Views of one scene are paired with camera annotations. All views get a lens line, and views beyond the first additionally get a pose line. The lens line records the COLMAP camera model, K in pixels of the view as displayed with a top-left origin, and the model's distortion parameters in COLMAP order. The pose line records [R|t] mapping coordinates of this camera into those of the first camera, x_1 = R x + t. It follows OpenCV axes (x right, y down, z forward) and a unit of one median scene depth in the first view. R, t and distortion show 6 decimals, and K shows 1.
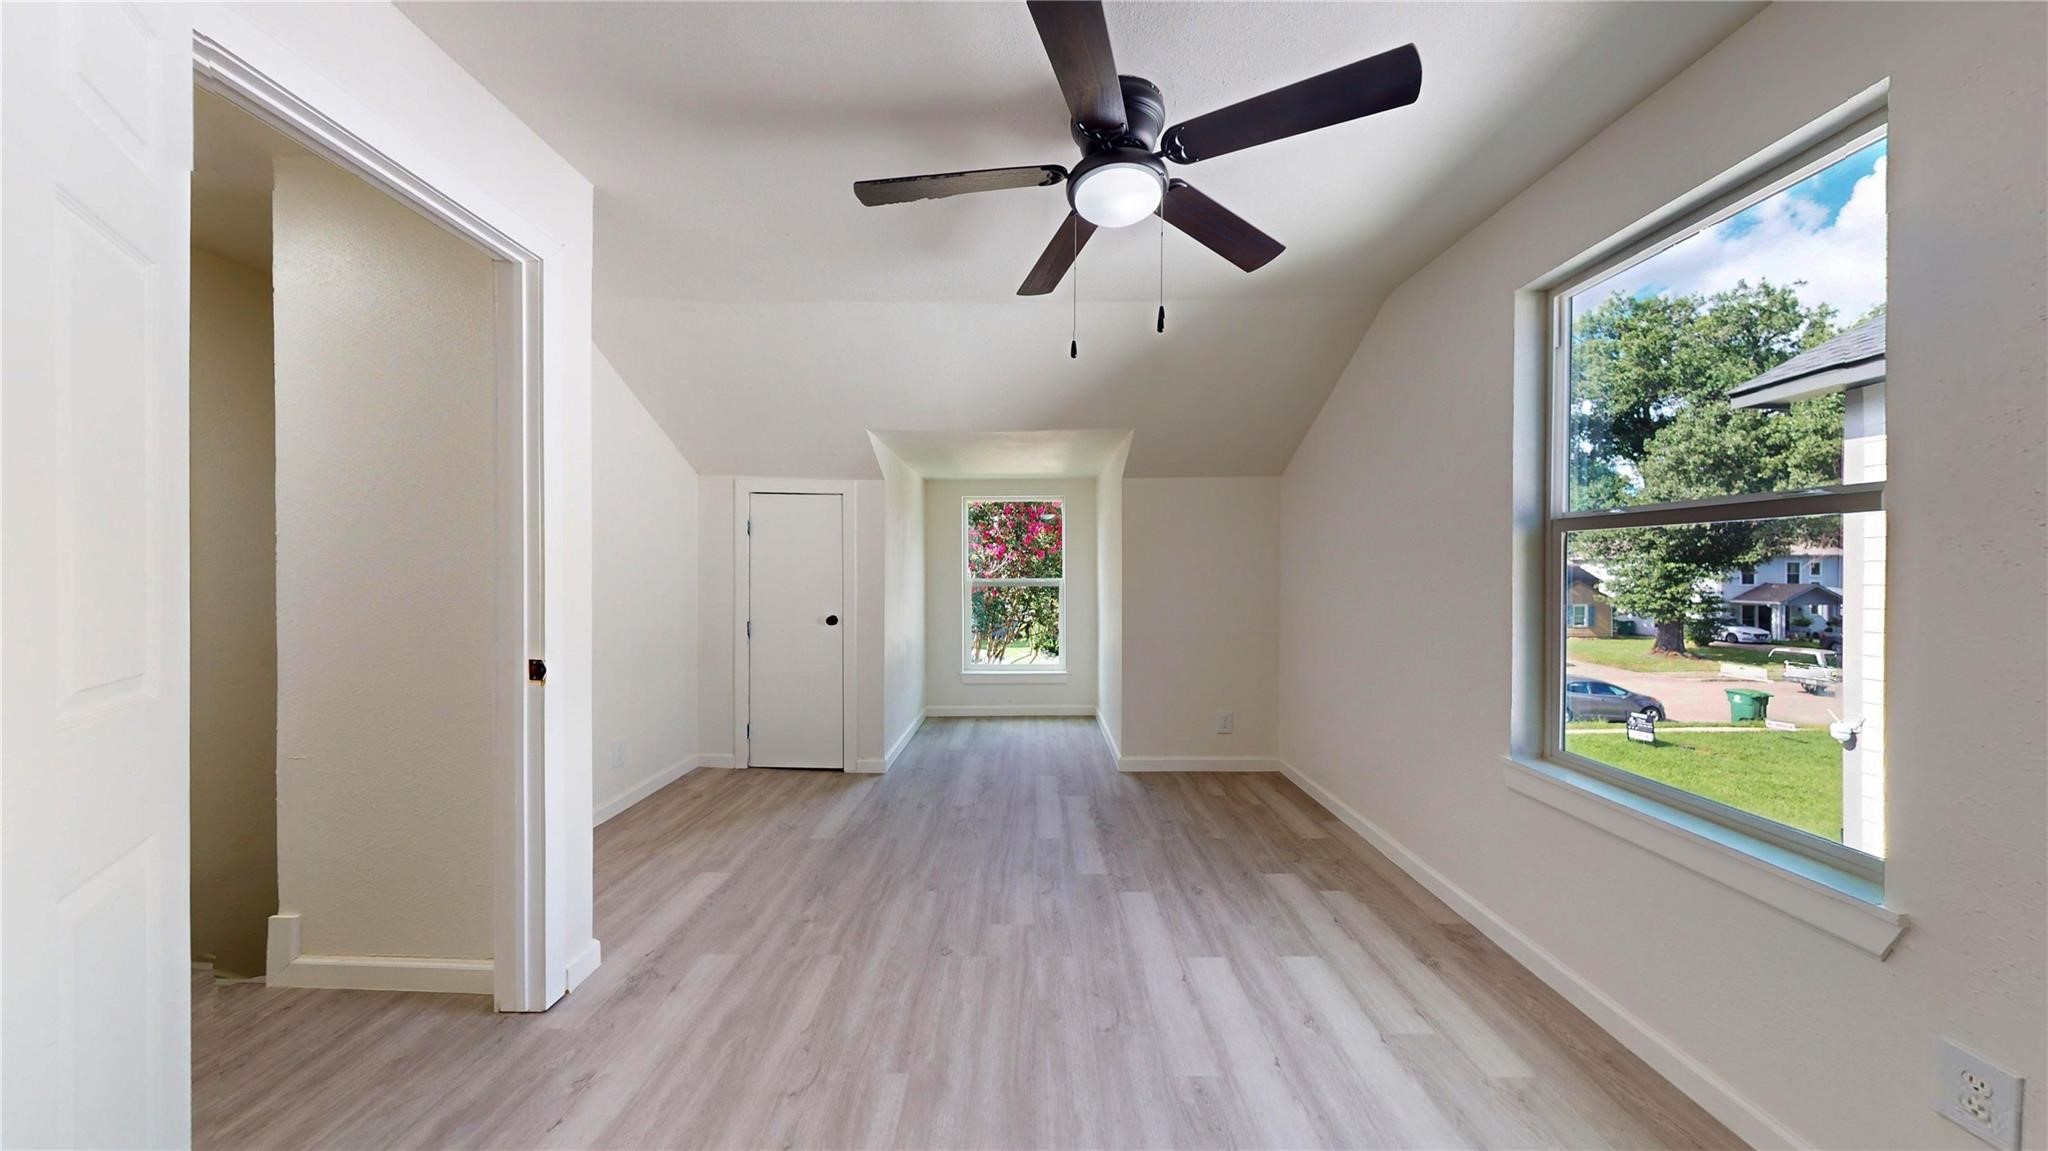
lens RADIAL K [[849.3, 0, 1023.8], [0, 849.3, 577.8], [0, 0, 1]] dist [-0.000736, 0.000027]
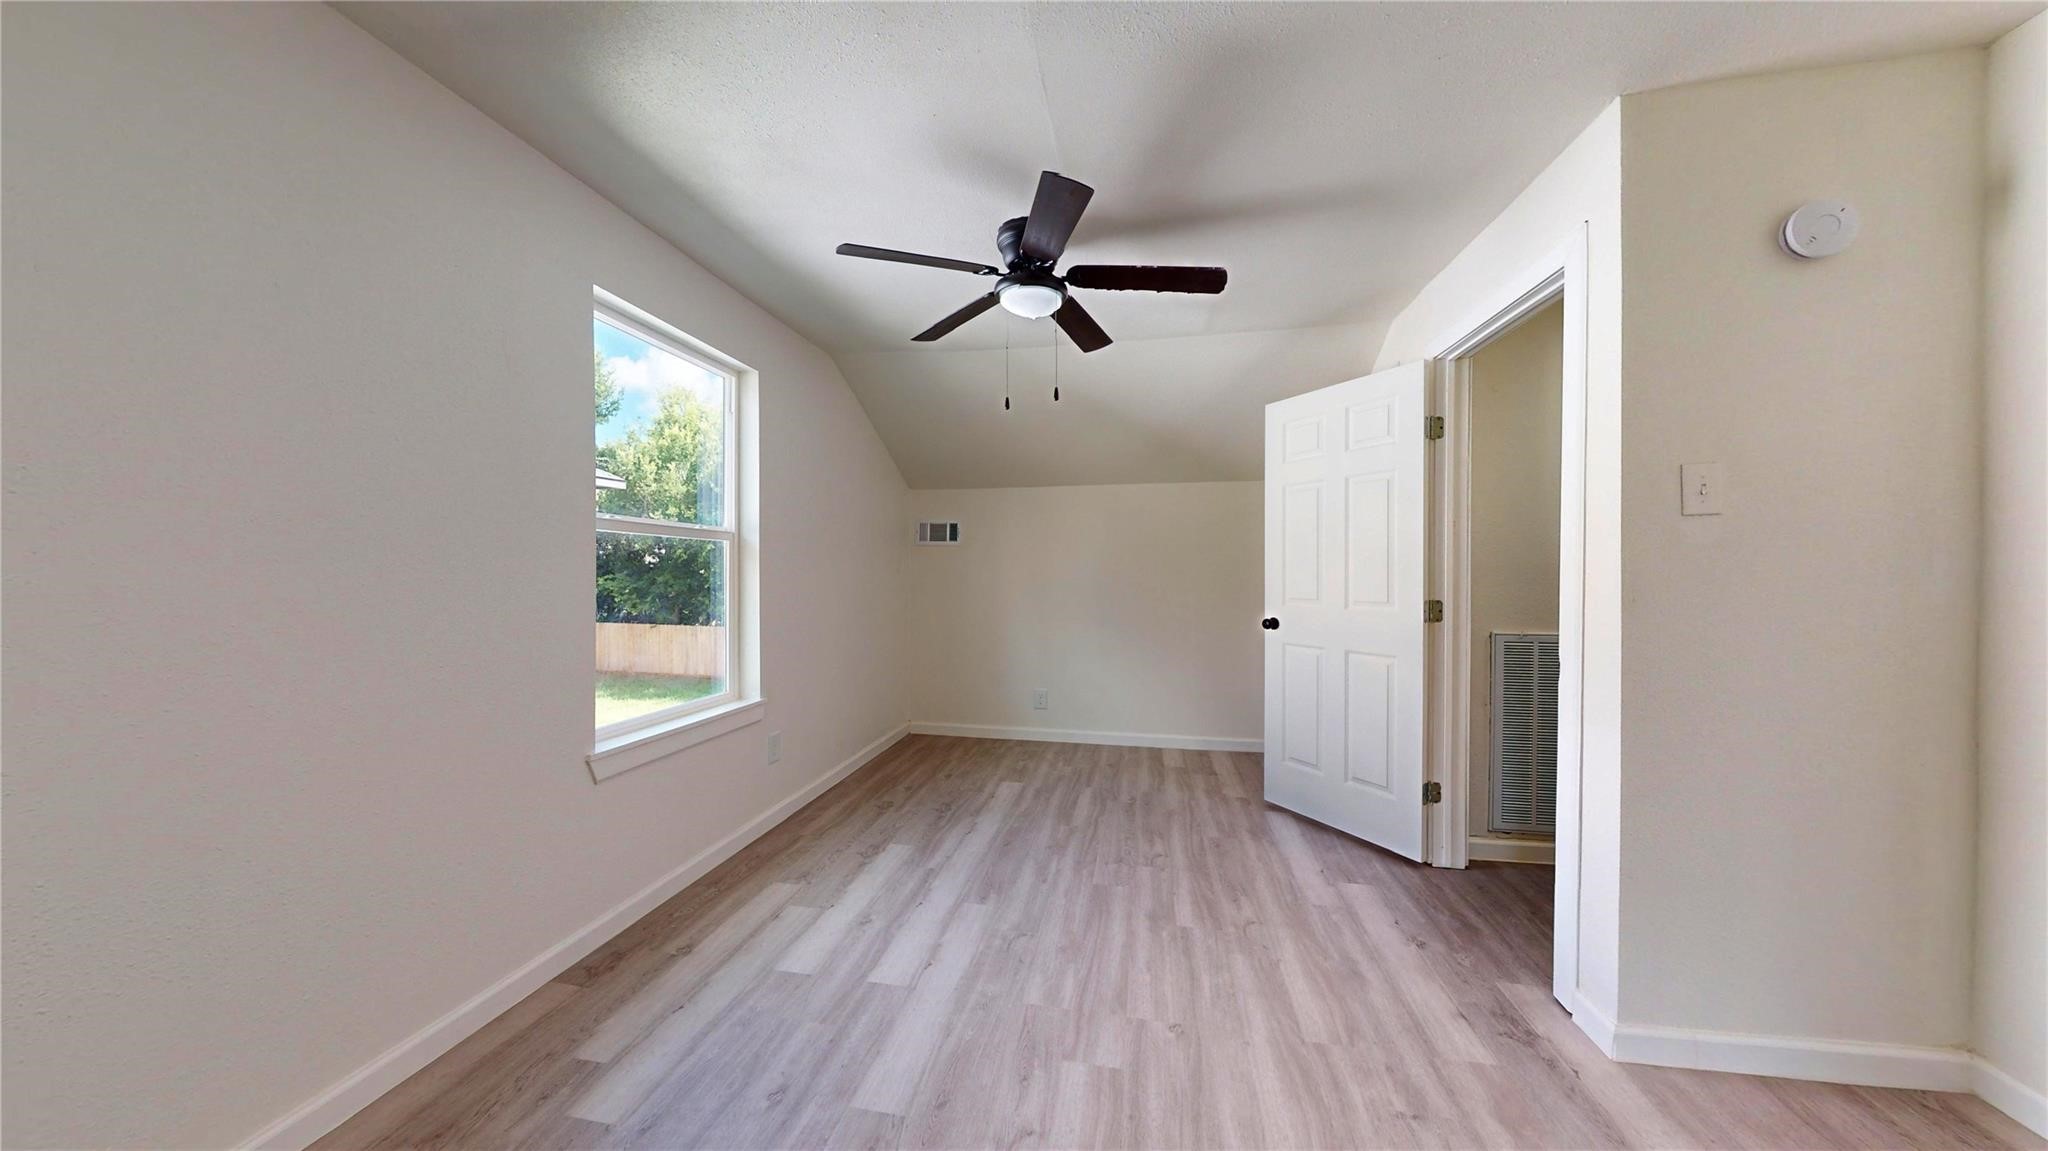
lens RADIAL K [[849.3, 0, 1023.8], [0, 849.3, 577.8], [0, 0, 1]] dist [-0.000736, 0.000027]
pose [[-0.990692, -0.005902, 0.135992, -0.053830], [-0.004269, 0.999915, 0.012293, -0.004974], [-0.136053, 0.011598, -0.990634, 1.802386]]
